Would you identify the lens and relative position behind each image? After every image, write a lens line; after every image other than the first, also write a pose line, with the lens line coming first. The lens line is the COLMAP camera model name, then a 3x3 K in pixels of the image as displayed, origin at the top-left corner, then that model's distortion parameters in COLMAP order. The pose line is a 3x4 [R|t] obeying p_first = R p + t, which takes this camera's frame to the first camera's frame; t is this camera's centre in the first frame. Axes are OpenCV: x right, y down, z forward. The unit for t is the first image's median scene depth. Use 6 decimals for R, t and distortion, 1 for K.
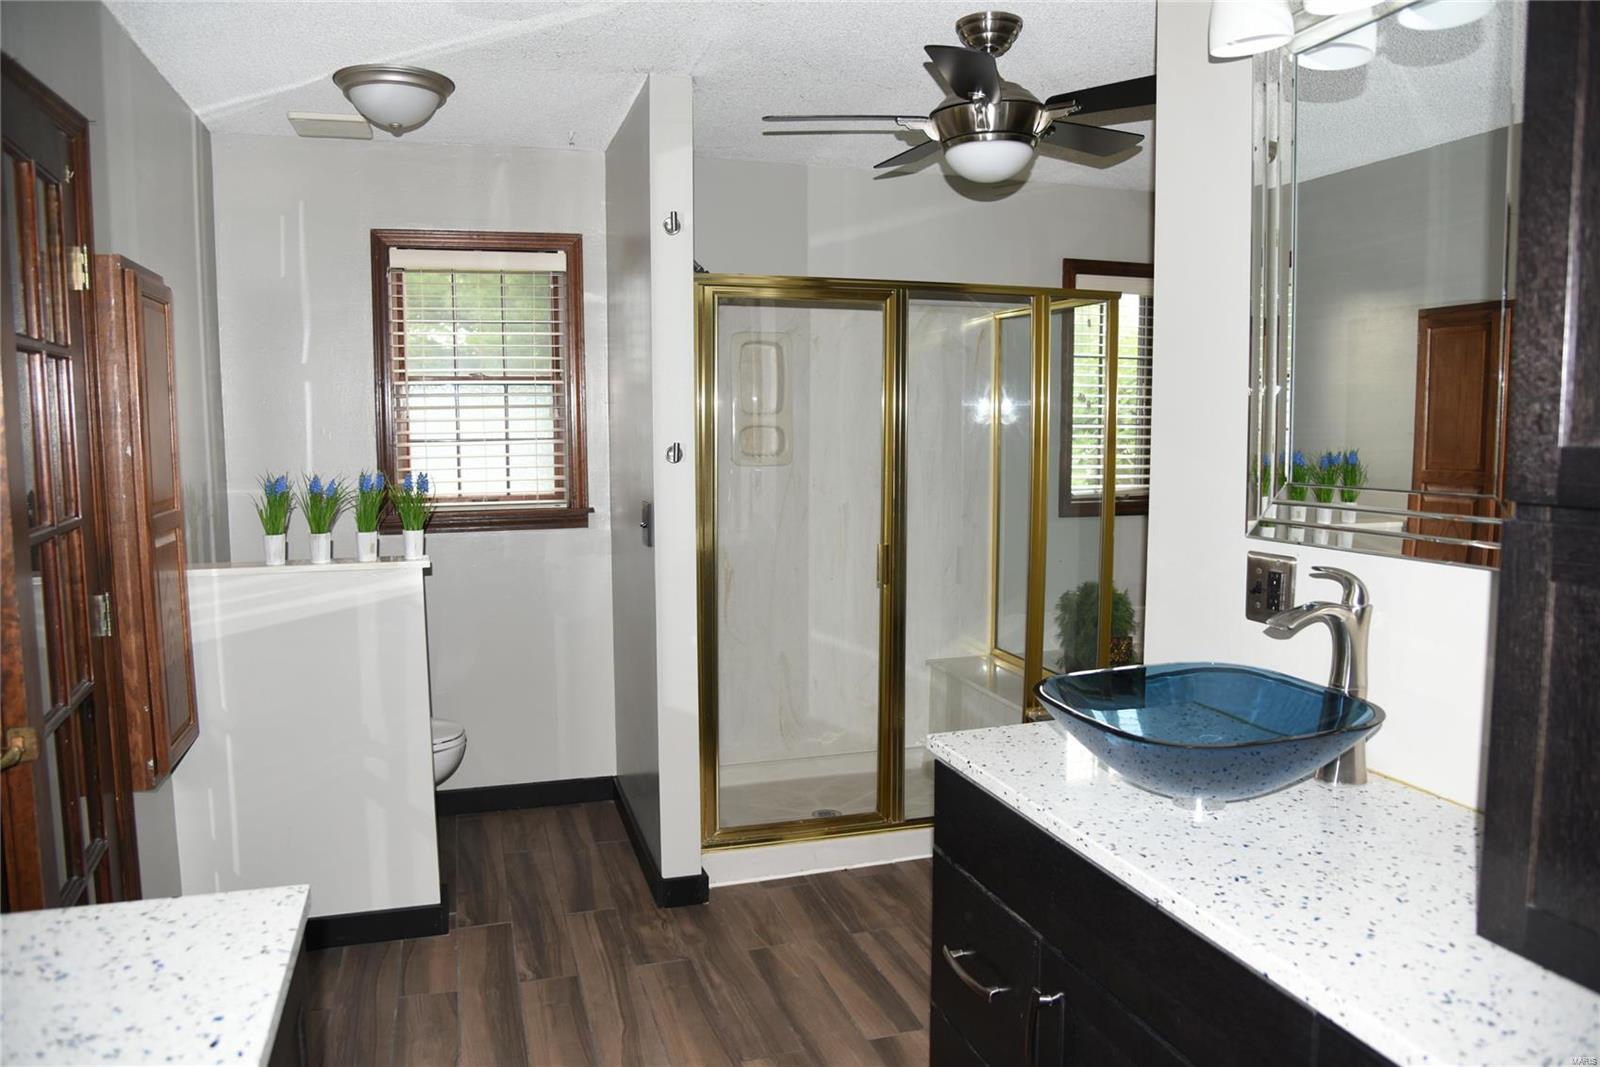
lens RADIAL K [[1103.1, 0, 799.2], [0, 1103.1, 535.2], [0, 0, 1]] dist [-0.107351, 0.055993]
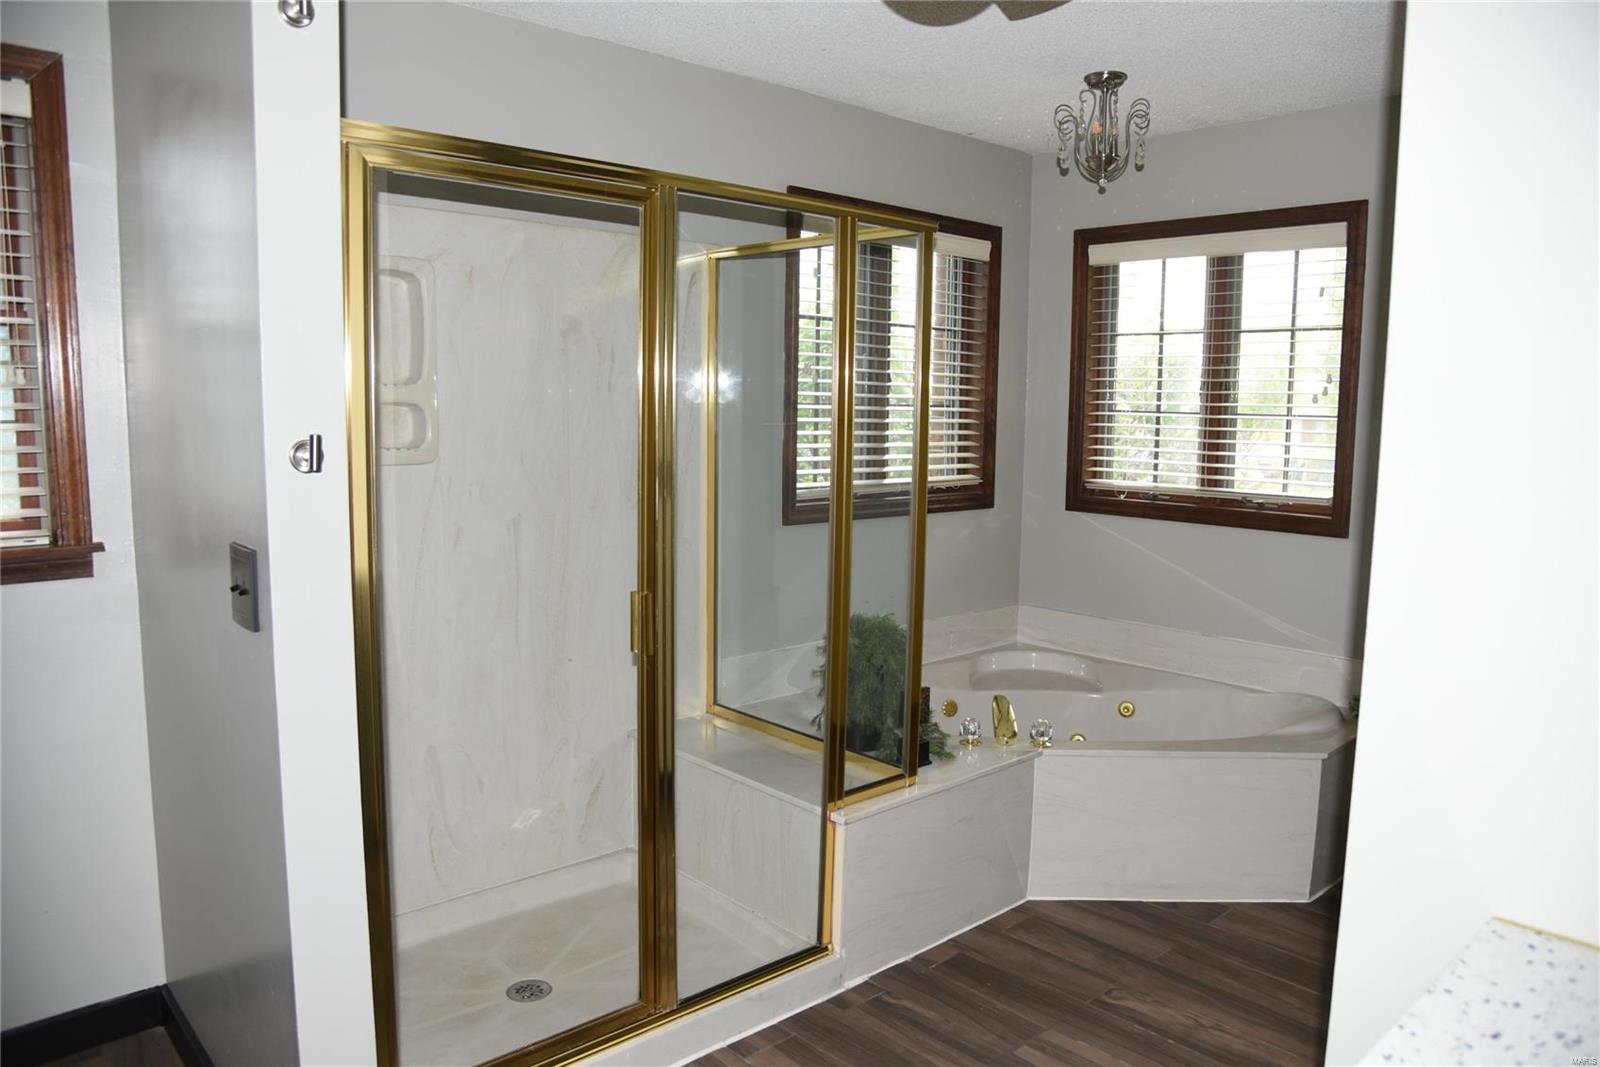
lens RADIAL K [[1103.1, 0, 804.2], [0, 1103.1, 534.7], [0, 0, 1]] dist [-0.107351, 0.055993]
pose [[0.900198, -0.035229, 0.434055, -0.097444], [0.026543, 0.999308, 0.026058, -0.033818], [-0.434672, -0.011936, 0.900510, 0.340290]]
